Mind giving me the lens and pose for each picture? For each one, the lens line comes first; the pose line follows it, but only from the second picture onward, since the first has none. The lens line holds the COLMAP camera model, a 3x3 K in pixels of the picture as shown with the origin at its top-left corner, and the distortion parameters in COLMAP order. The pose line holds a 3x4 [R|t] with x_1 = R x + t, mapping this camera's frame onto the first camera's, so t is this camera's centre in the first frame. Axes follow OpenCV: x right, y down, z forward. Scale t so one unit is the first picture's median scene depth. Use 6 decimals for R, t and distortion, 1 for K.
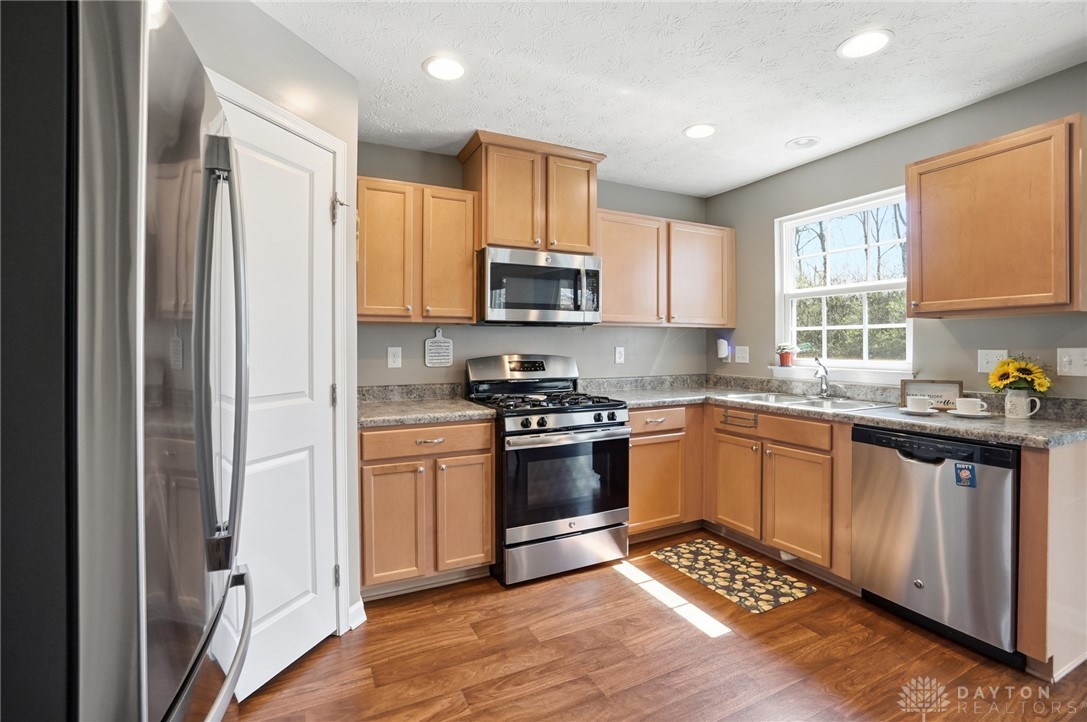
lens RADIAL K [[482.0, 0, 543.0], [0, 482.0, 348.6], [0, 0, 1]] dist [-0.042357, 0.012460]
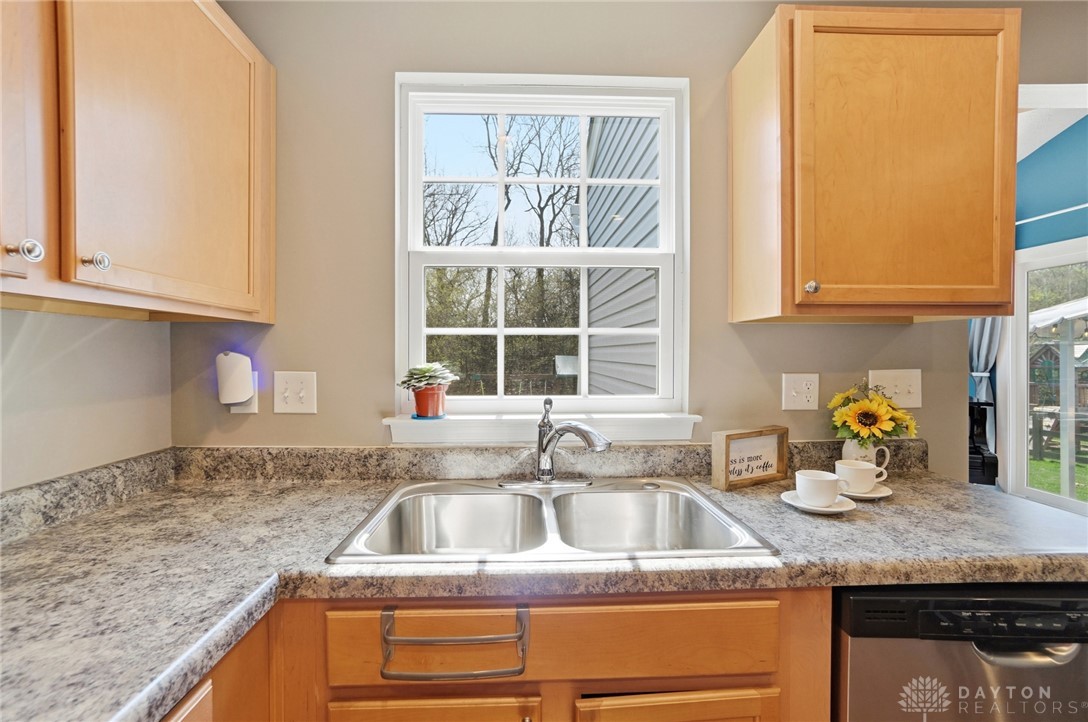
lens RADIAL K [[482.4, 0, 549.0], [0, 482.4, 361.1], [0, 0, 1]] dist [-0.042357, 0.012460]
pose [[0.394683, -0.013844, 0.918713, 0.174328], [0.007560, 0.999902, 0.011820, -0.019822], [-0.918786, 0.002280, 0.394749, 0.821605]]
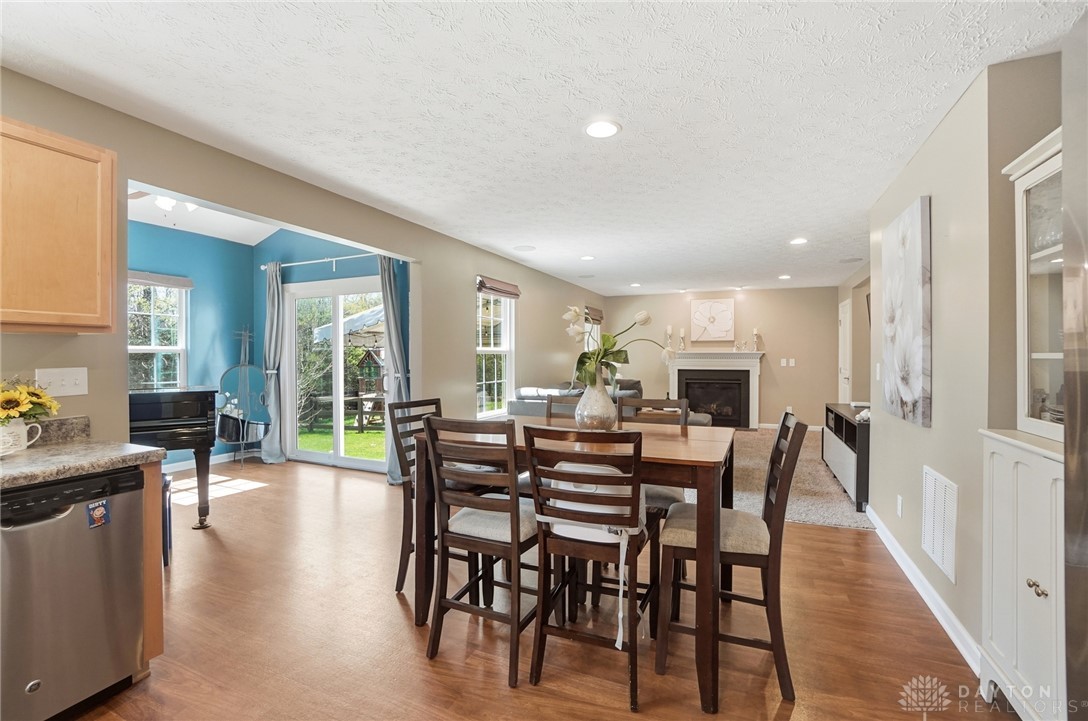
lens RADIAL K [[482.4, 0, 537.9], [0, 482.4, 359.2], [0, 0, 1]] dist [-0.042357, 0.012460]
pose [[-0.631613, -0.003600, 0.775276, -0.198391], [0.007031, 0.999921, 0.010371, -0.017043], [-0.775252, 0.012002, -0.631538, 0.567742]]
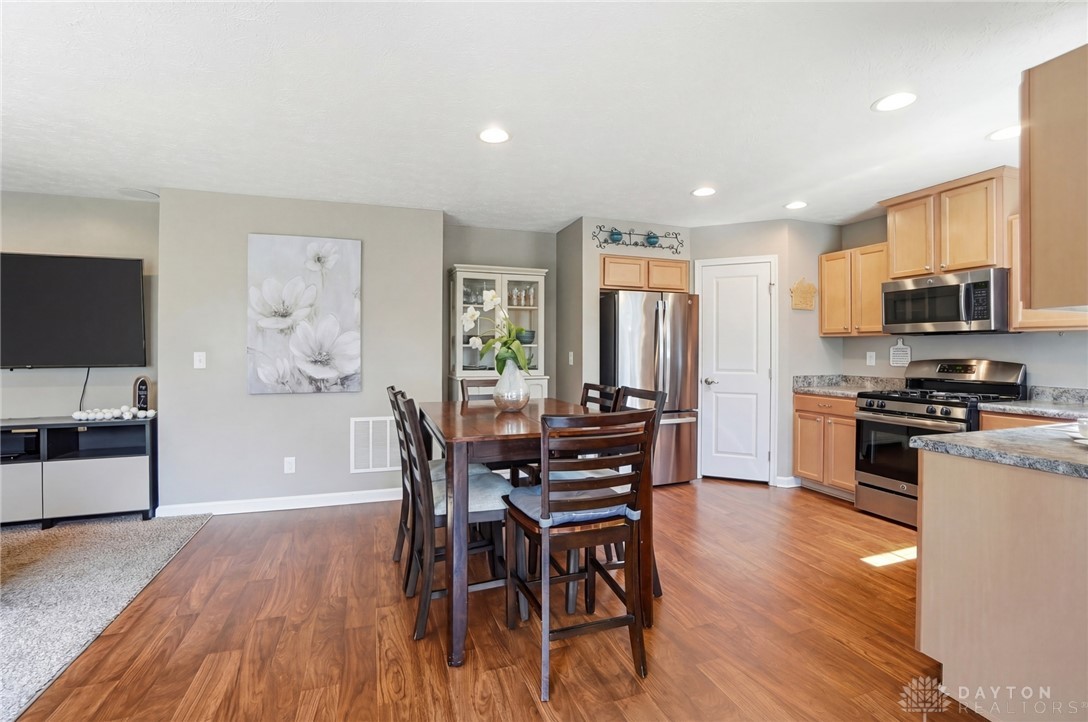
lens RADIAL K [[482.4, 0, 546.5], [0, 482.4, 359.5], [0, 0, 1]] dist [-0.042357, 0.012460]
pose [[-0.117034, 0.020090, -0.992925, 1.296574], [-0.008983, 0.999733, 0.021286, -0.001980], [0.993087, 0.011411, -0.116822, 0.161709]]
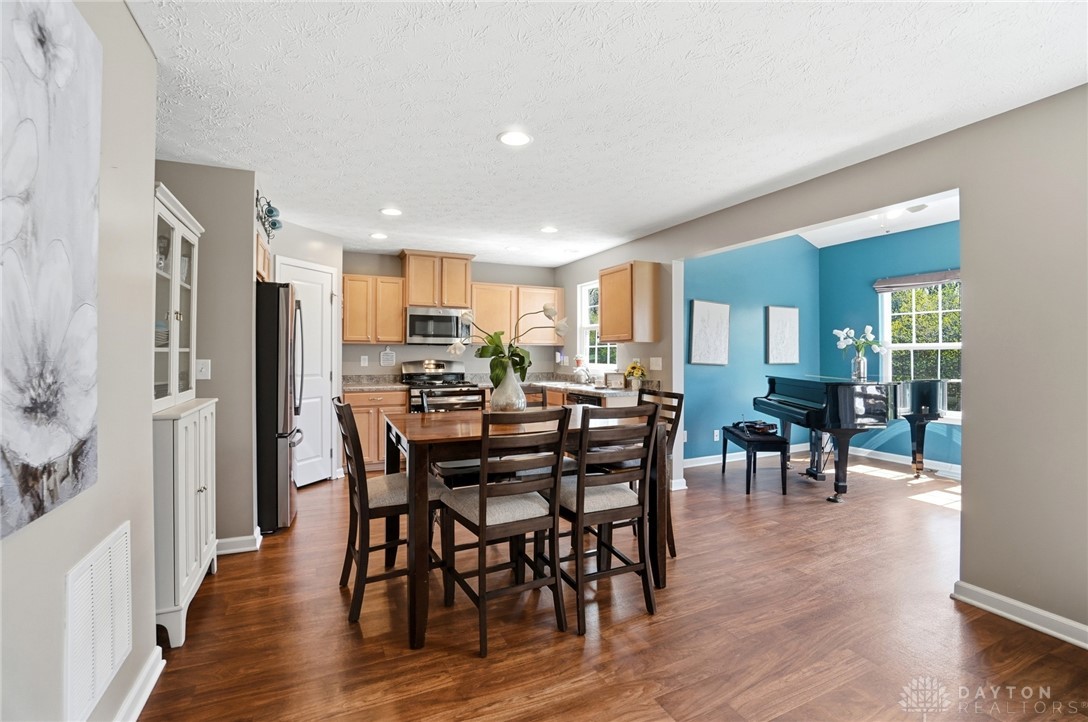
lens RADIAL K [[482.4, 0, 543.5], [0, 482.4, 356.2], [0, 0, 1]] dist [-0.042357, 0.012460]
pose [[0.999749, 0.005247, -0.021765, 0.466024], [-0.005274, 0.999985, -0.001188, -0.002583], [0.021758, 0.001302, 0.999762, -0.944717]]
